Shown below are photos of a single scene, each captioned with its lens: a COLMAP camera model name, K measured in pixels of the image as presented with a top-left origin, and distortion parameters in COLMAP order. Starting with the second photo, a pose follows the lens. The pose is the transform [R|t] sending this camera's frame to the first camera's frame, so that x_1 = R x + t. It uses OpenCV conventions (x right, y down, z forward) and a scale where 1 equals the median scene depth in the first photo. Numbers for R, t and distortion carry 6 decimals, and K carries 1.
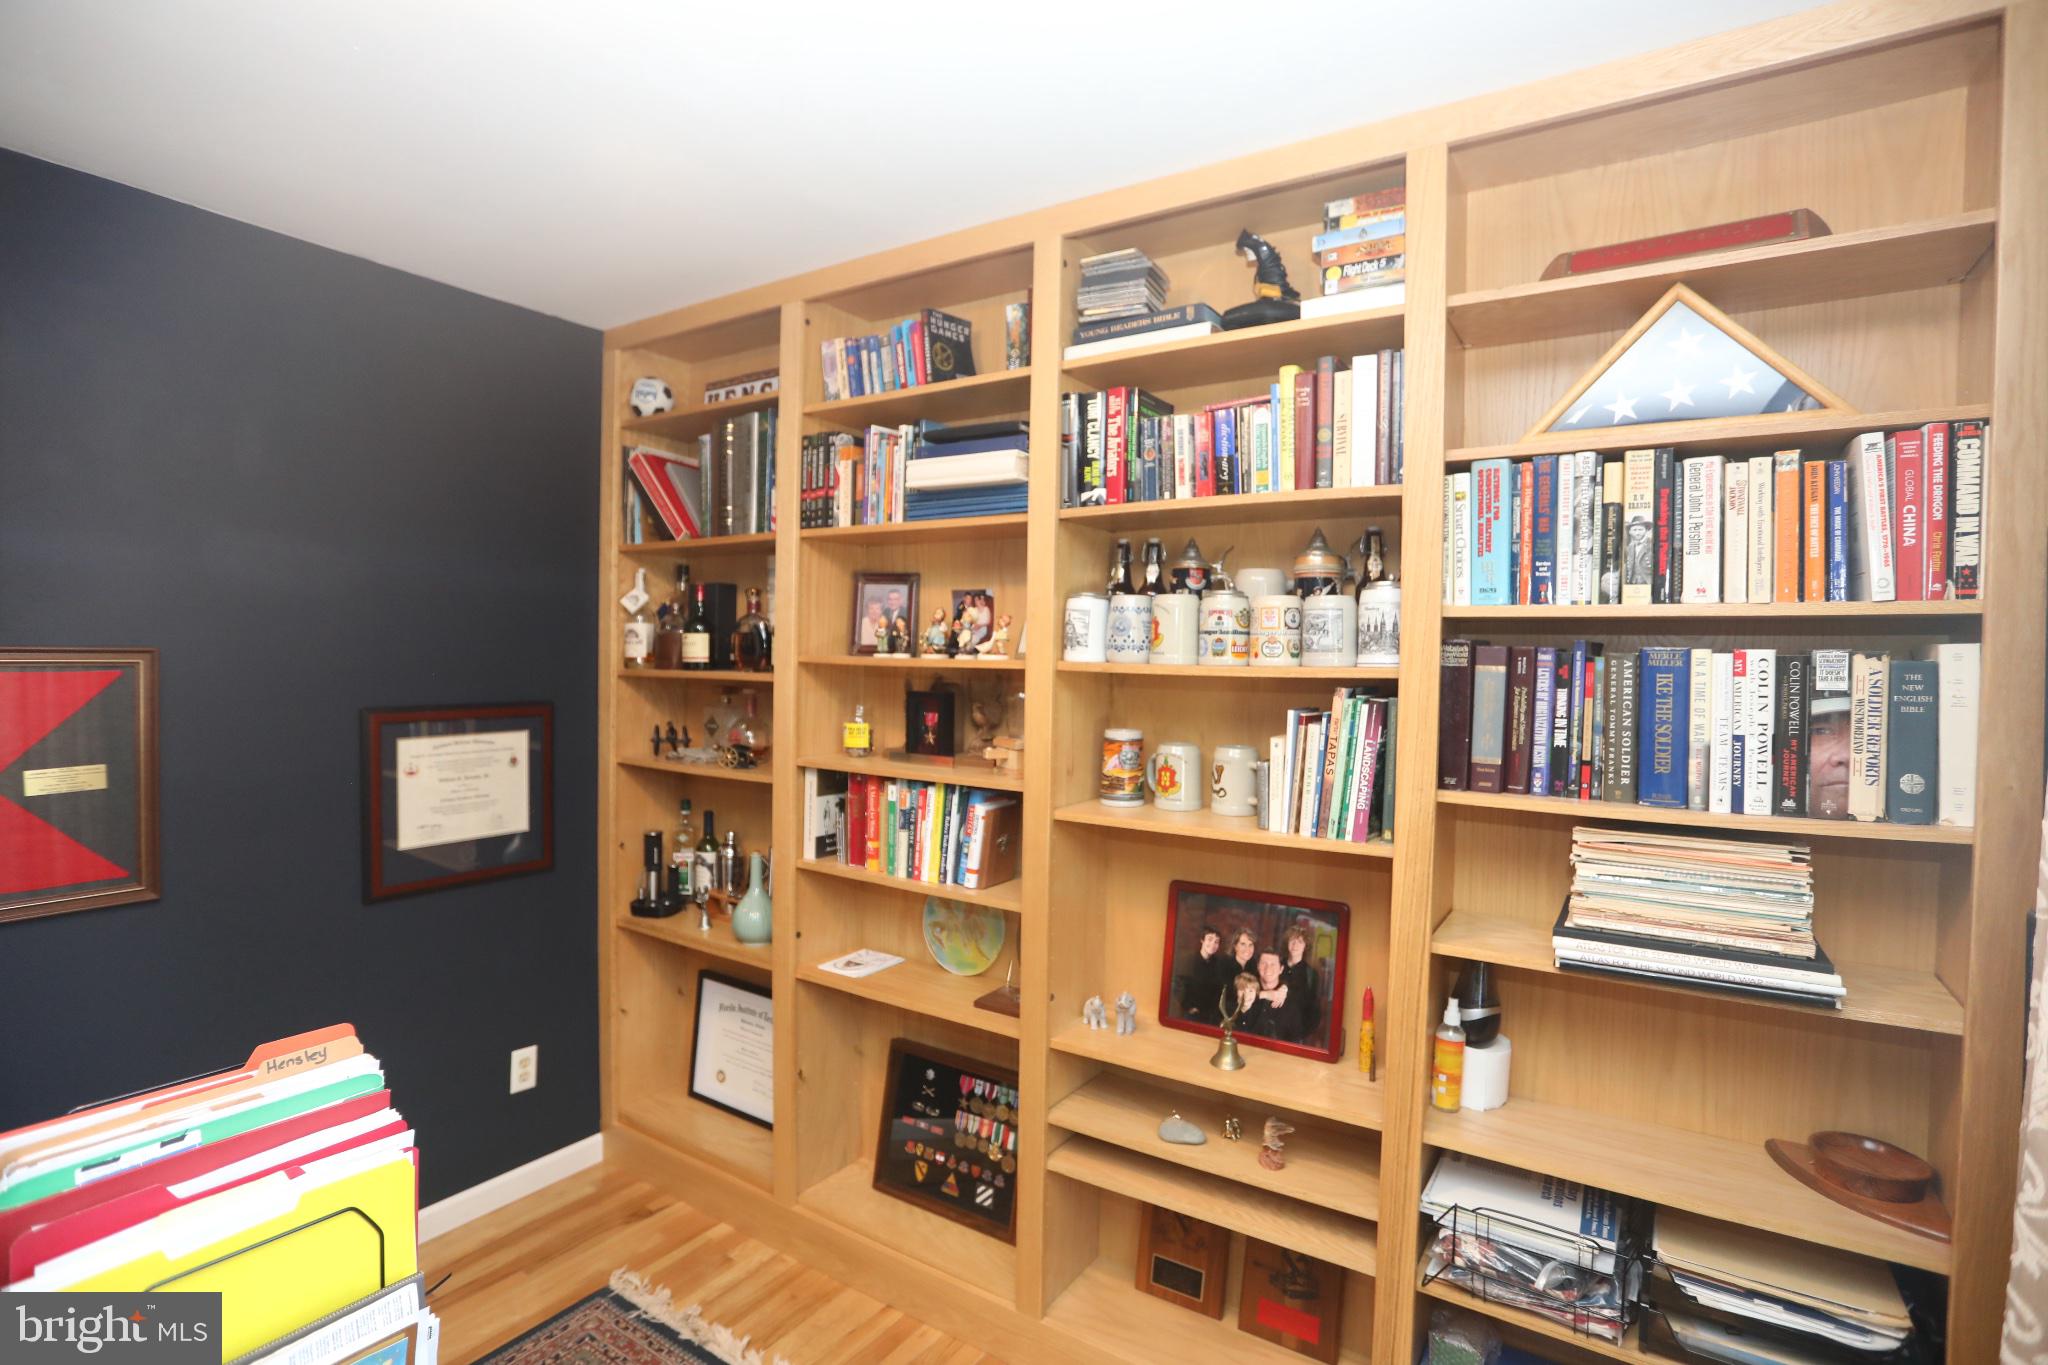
lens RADIAL K [[991.5, 0, 1021.5], [0, 991.5, 680.4], [0, 0, 1]] dist [-0.076041, 0.030241]
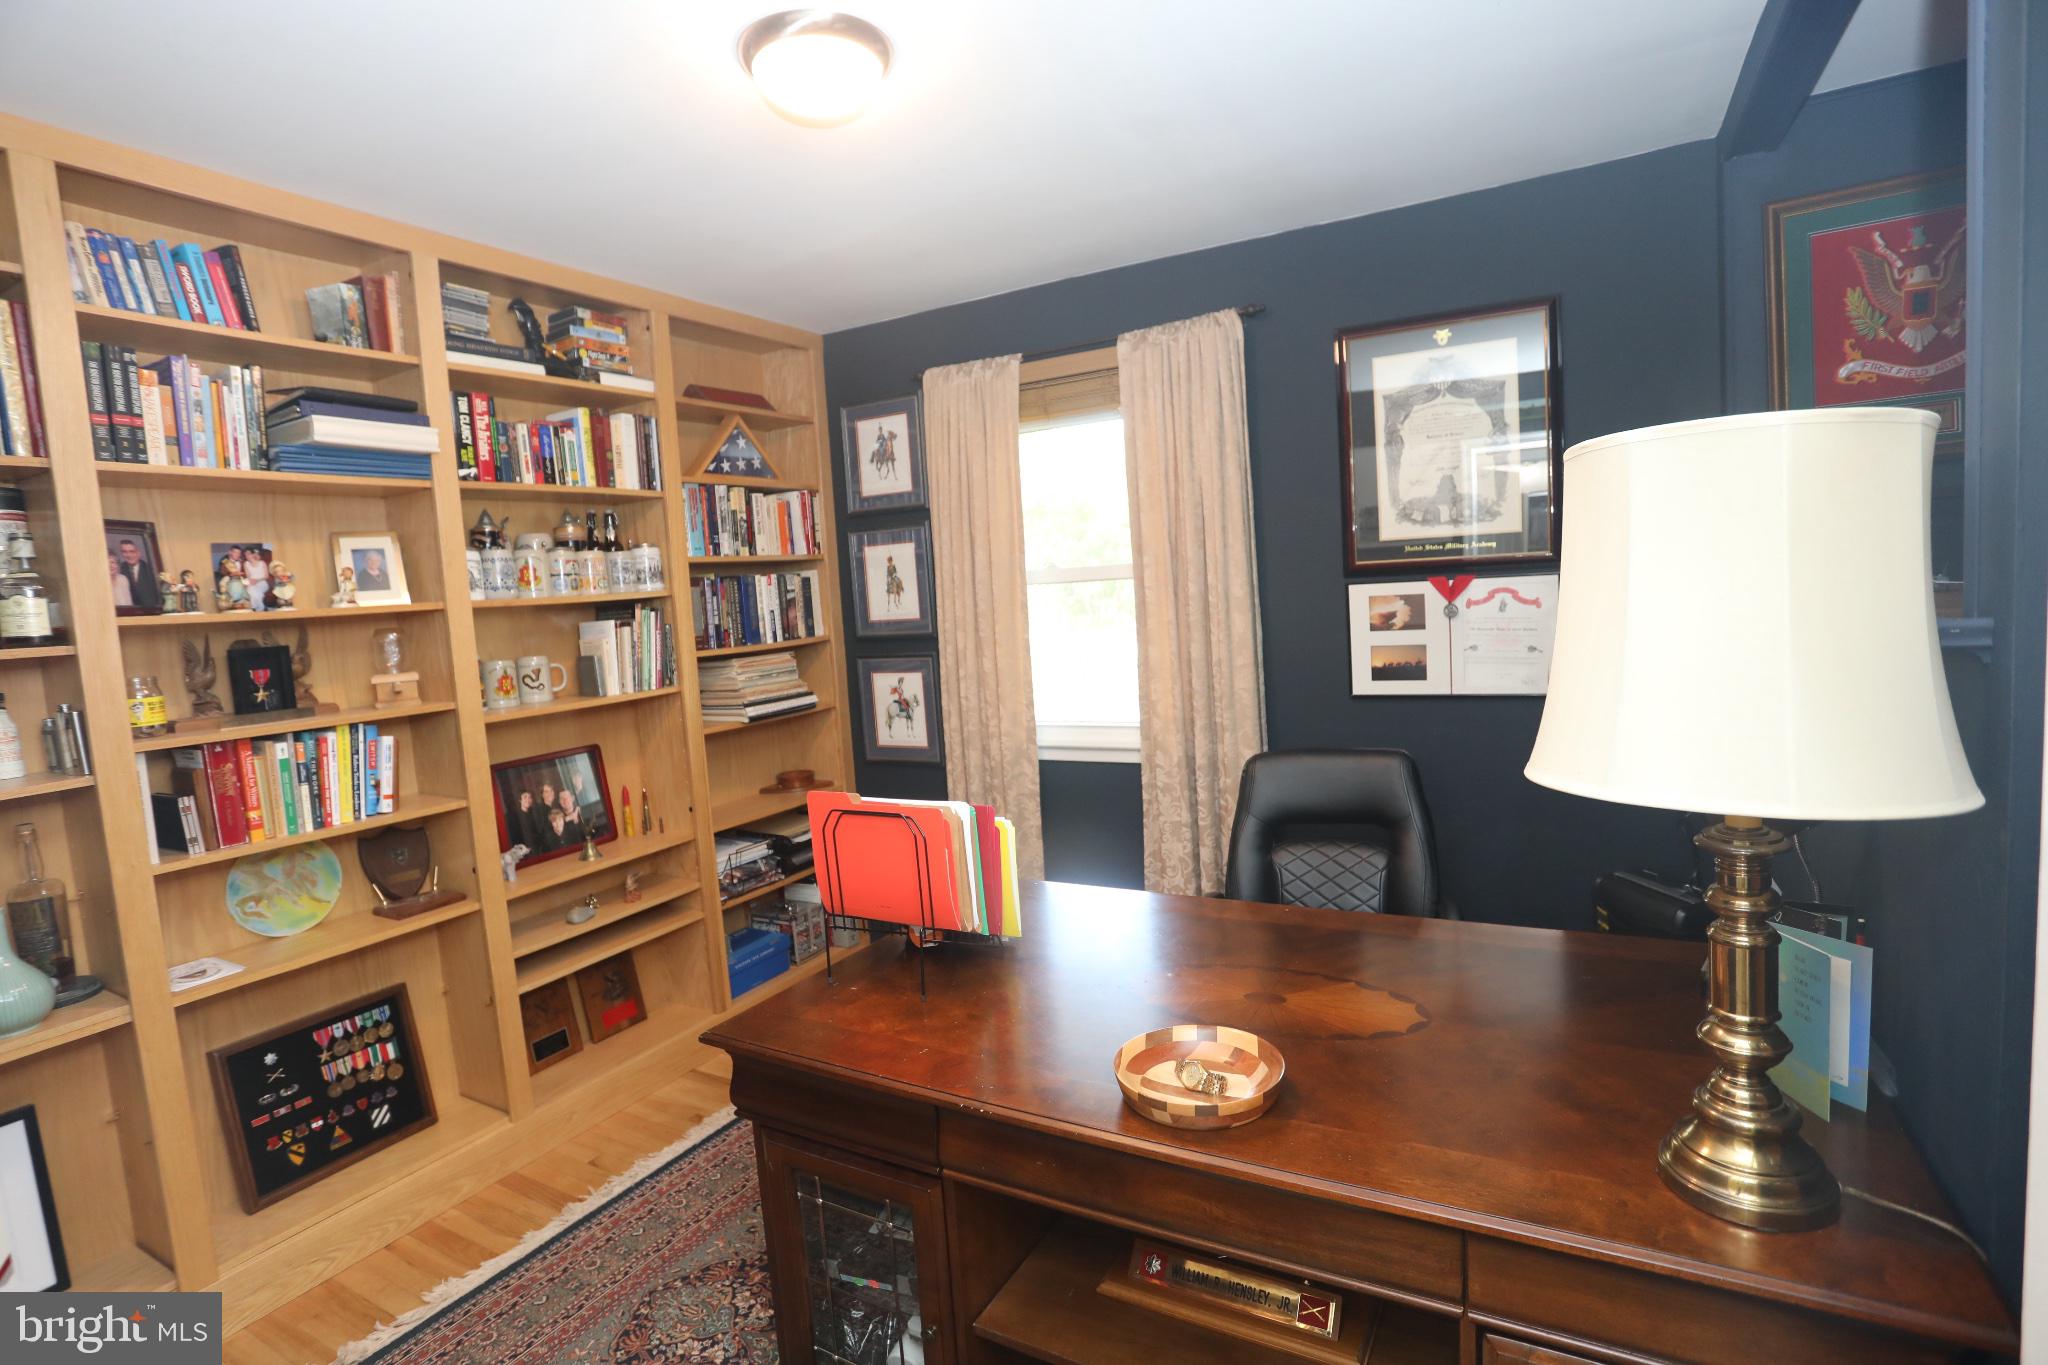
lens RADIAL K [[991.5, 0, 1021.5], [0, 991.5, 680.4], [0, 0, 1]] dist [-0.076041, 0.030241]
pose [[-0.062465, -0.103943, 0.992620, -1.262987], [0.095454, 0.989381, 0.109610, 0.014372], [-0.993472, 0.101596, -0.051880, 0.368484]]
